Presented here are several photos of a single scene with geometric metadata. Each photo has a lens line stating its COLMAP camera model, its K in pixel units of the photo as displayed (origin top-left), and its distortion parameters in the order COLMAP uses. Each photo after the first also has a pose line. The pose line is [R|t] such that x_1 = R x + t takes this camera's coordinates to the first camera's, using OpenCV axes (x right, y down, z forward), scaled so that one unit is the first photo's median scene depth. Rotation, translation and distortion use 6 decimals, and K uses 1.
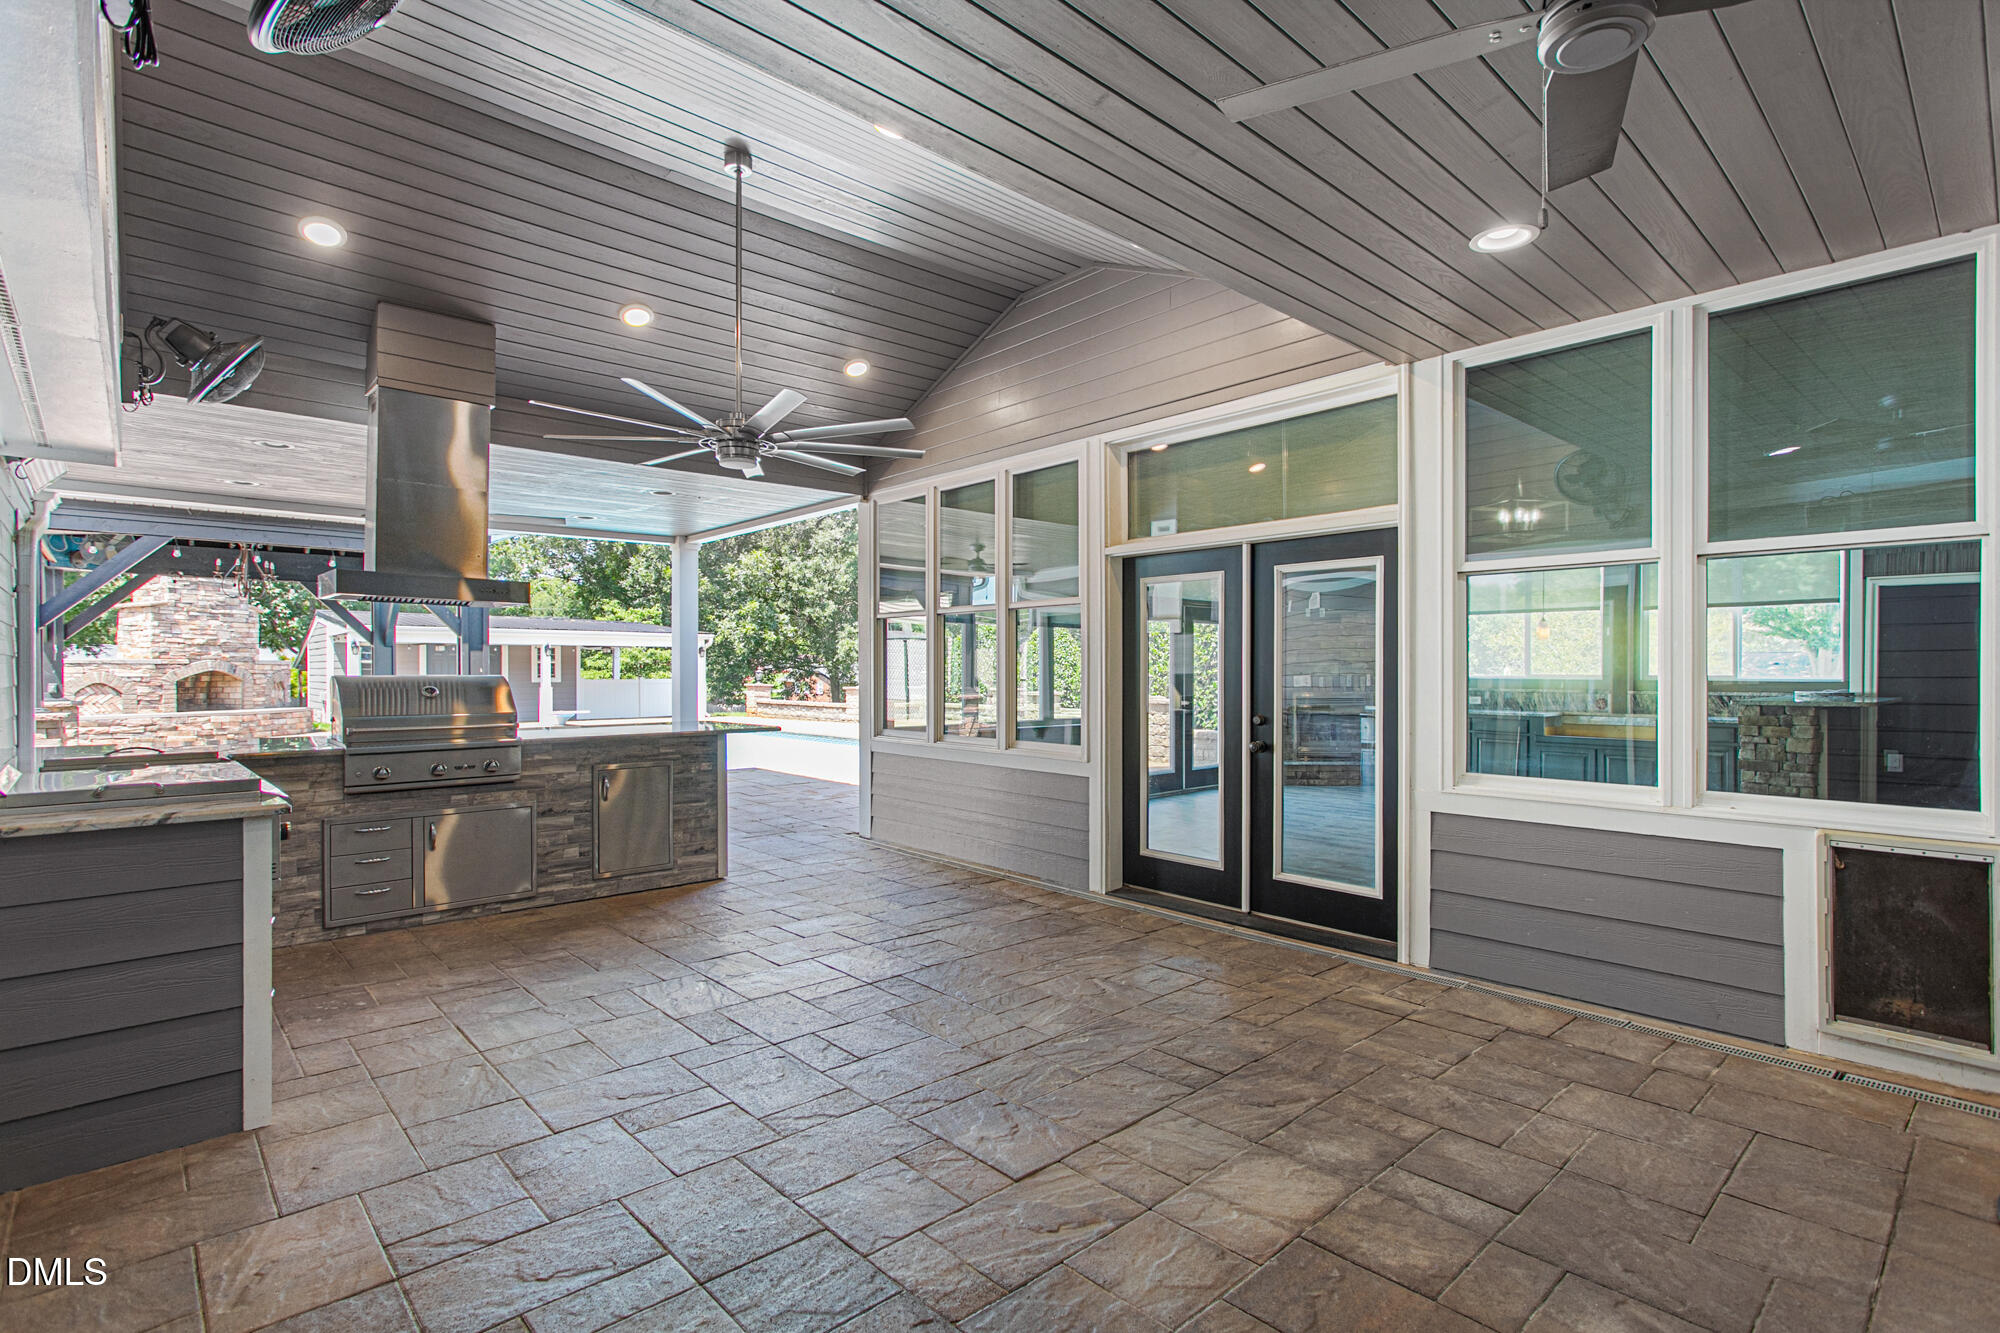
lens RADIAL K [[971.4, 0, 1012.9], [0, 971.4, 669.3], [0, 0, 1]] dist [0.003715, 0.000935]
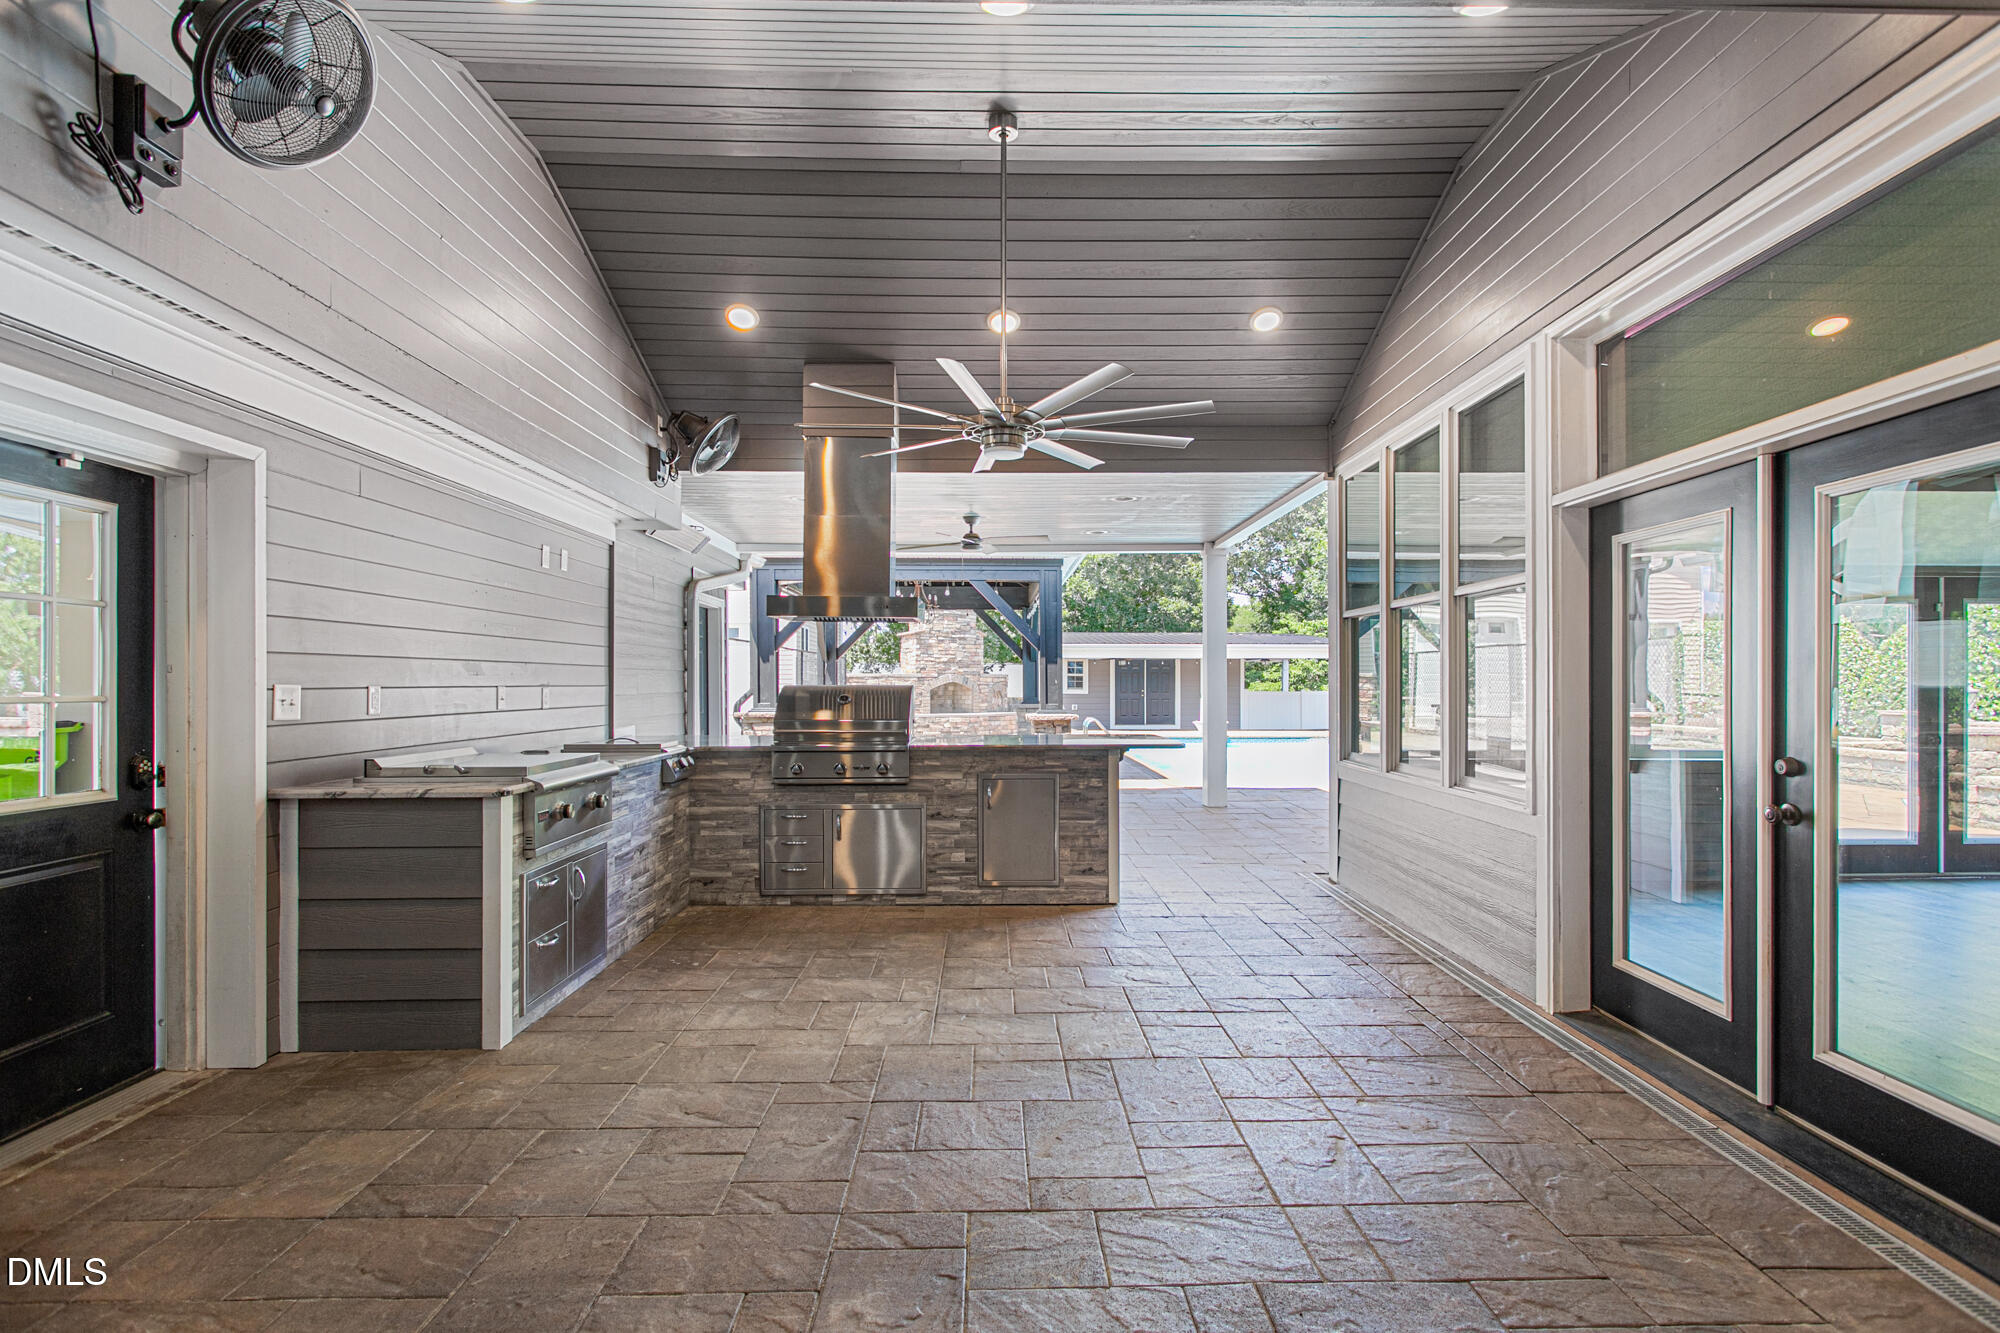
lens RADIAL K [[971.4, 0, 999.9], [0, 971.4, 680.1], [0, 0, 1]] dist [0.003715, 0.000935]
pose [[0.744805, -0.001487, -0.667281, 0.264222], [0.000456, 0.999998, -0.001719, 0.002518], [0.667282, 0.000976, 0.744804, 0.256359]]
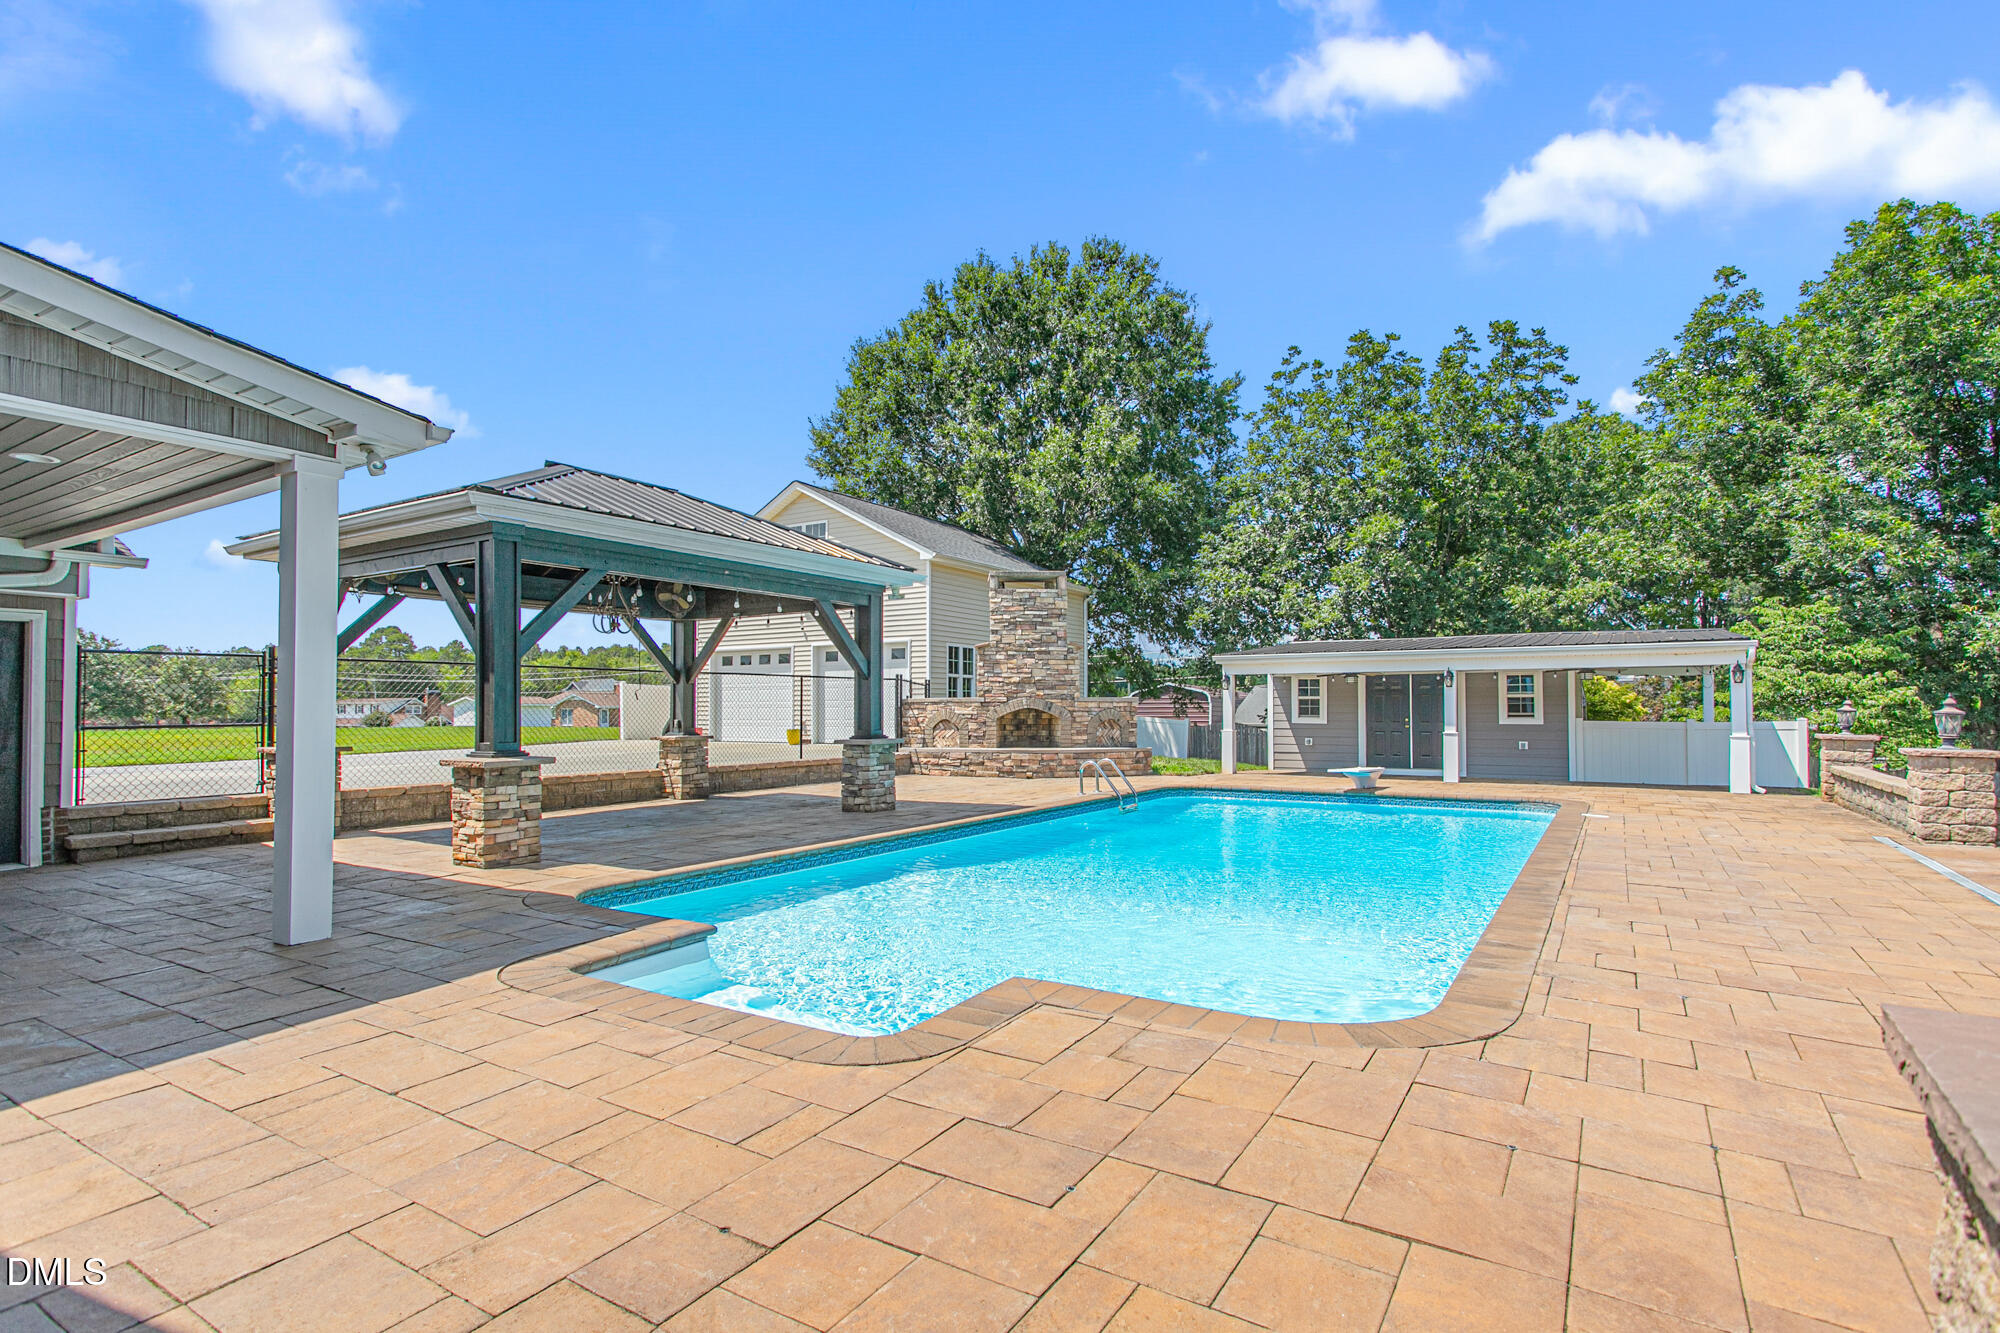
lens RADIAL K [[971.4, 0, 1007.4], [0, 971.4, 677.3], [0, 0, 1]] dist [0.003715, 0.000935]
pose [[0.262583, -0.033611, -0.964324, 0.465221], [0.003073, 0.999417, -0.033997, 0.011106], [0.964905, 0.005964, 0.262533, 2.218342]]
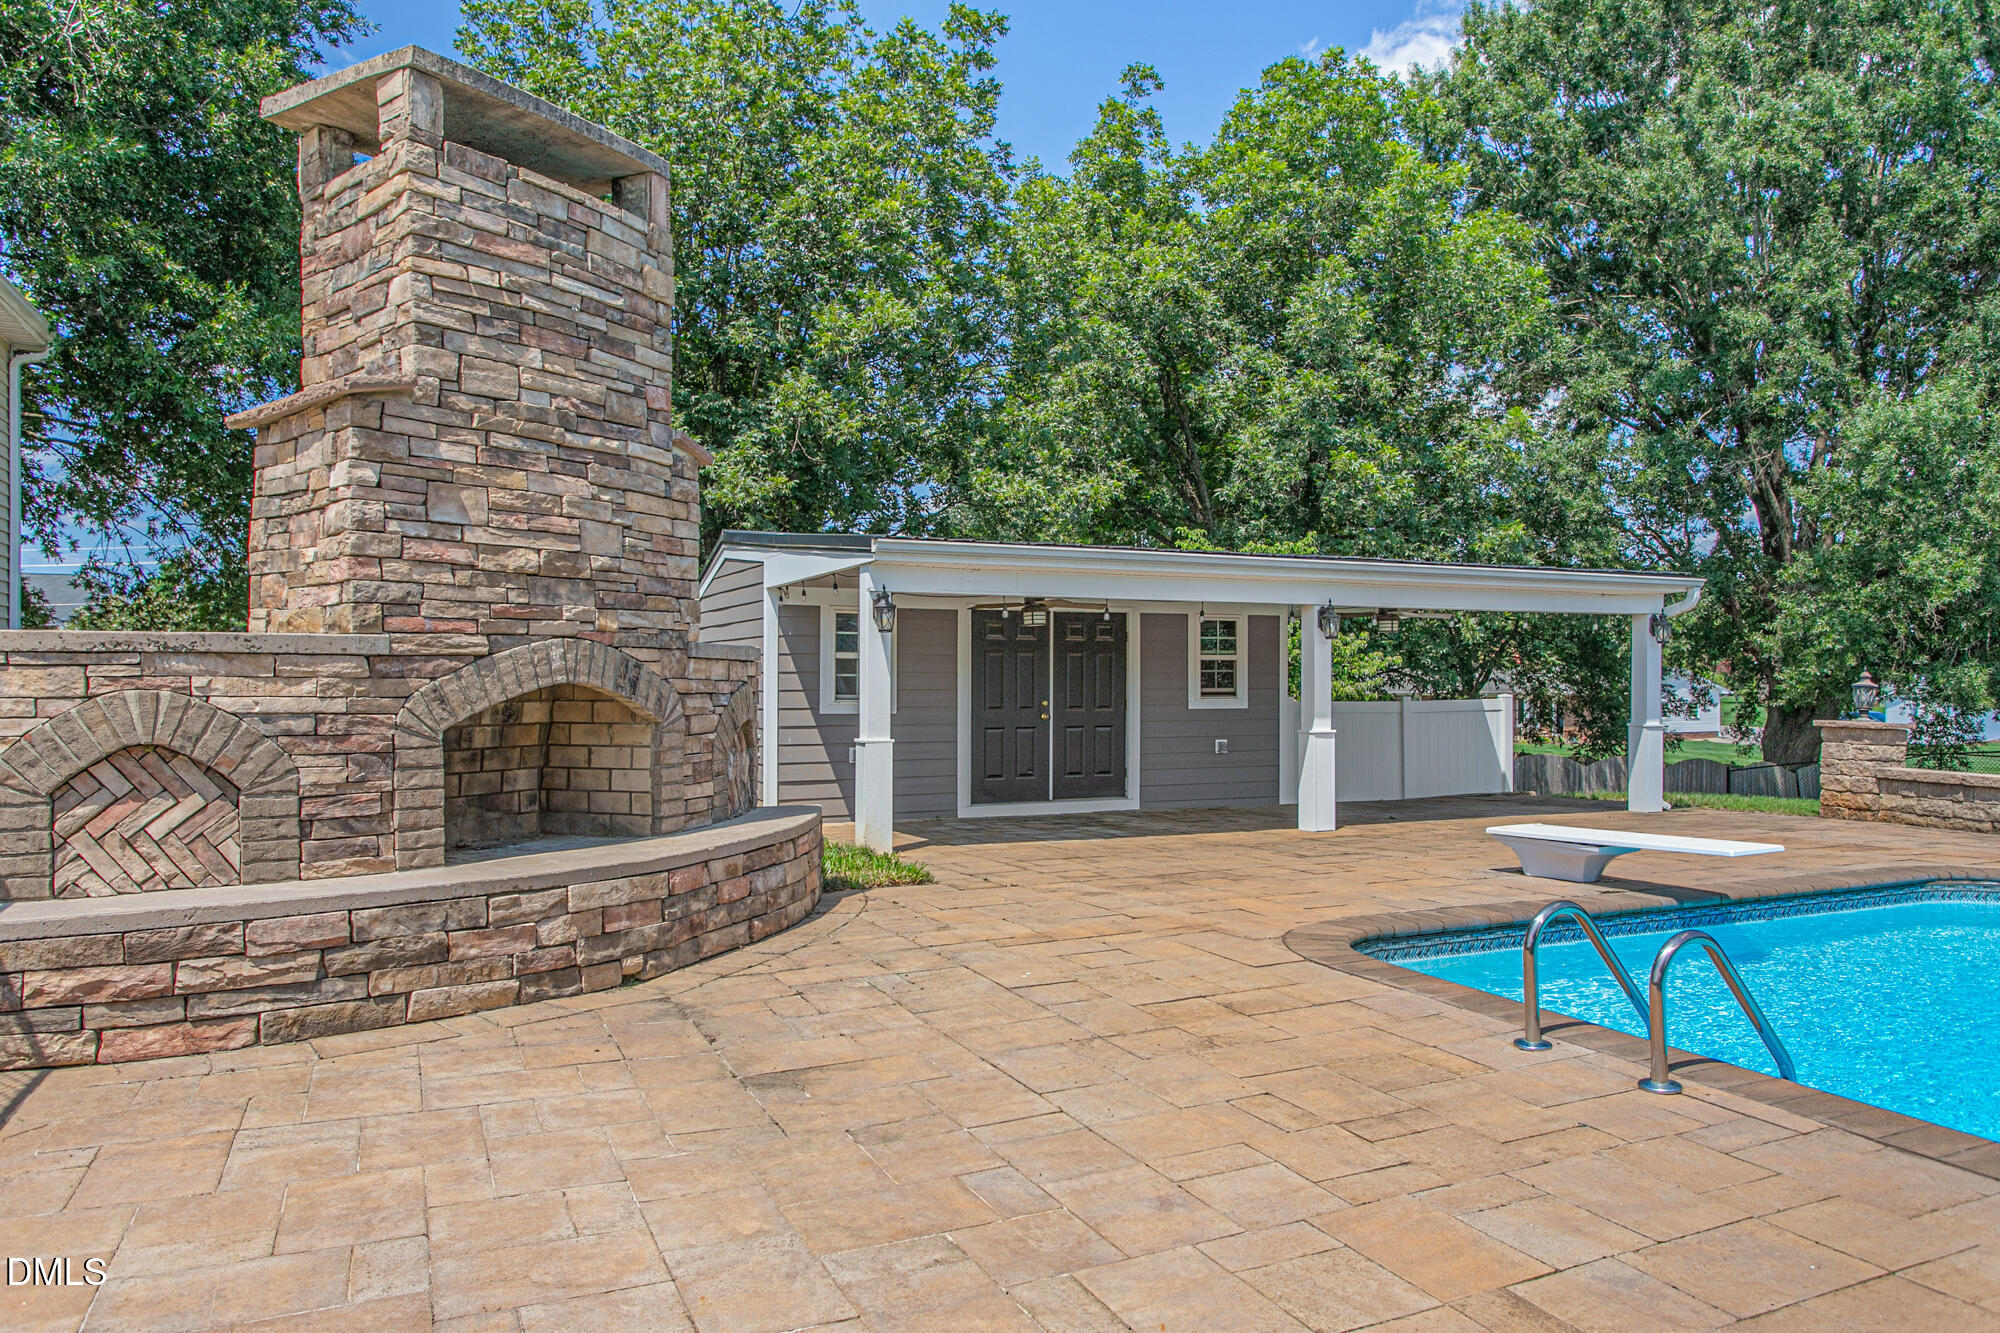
lens RADIAL K [[1341.2, 0, 1009.3], [0, 1341.2, 666.4], [0, 0, 1]] dist [-0.007492, 0.004769]
pose [[0.952662, -0.000925, -0.304028, -1.914249], [-0.000639, 0.999987, -0.005043, -0.004149], [0.304029, 0.004999, 0.952650, 2.228037]]
